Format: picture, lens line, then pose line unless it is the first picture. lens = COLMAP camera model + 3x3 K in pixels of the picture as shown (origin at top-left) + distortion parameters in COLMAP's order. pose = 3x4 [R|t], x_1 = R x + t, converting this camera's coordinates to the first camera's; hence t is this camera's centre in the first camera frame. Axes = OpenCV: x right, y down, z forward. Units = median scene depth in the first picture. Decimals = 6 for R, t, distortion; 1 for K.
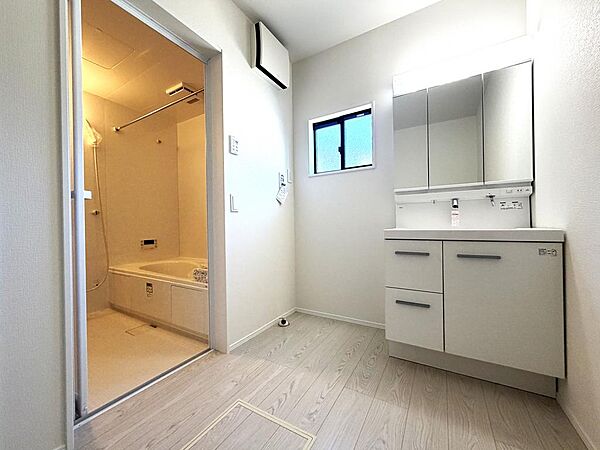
lens RADIAL K [[239.5, 0, 296.7], [0, 239.5, 223.3], [0, 0, 1]] dist [0.001666, 0.000203]
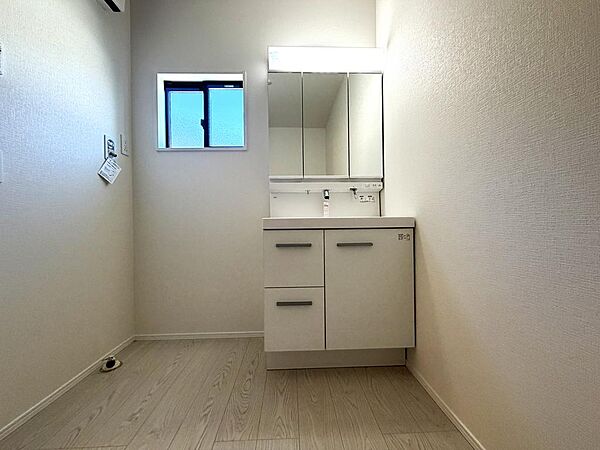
lens RADIAL K [[239.5, 0, 296.7], [0, 239.5, 223.3], [0, 0, 1]] dist [0.001666, 0.000203]
pose [[0.836127, 0.007142, 0.548489, 0.009249], [-0.002031, 0.999949, -0.009924, 0.043355], [-0.548532, 0.007184, 0.836099, 0.213471]]
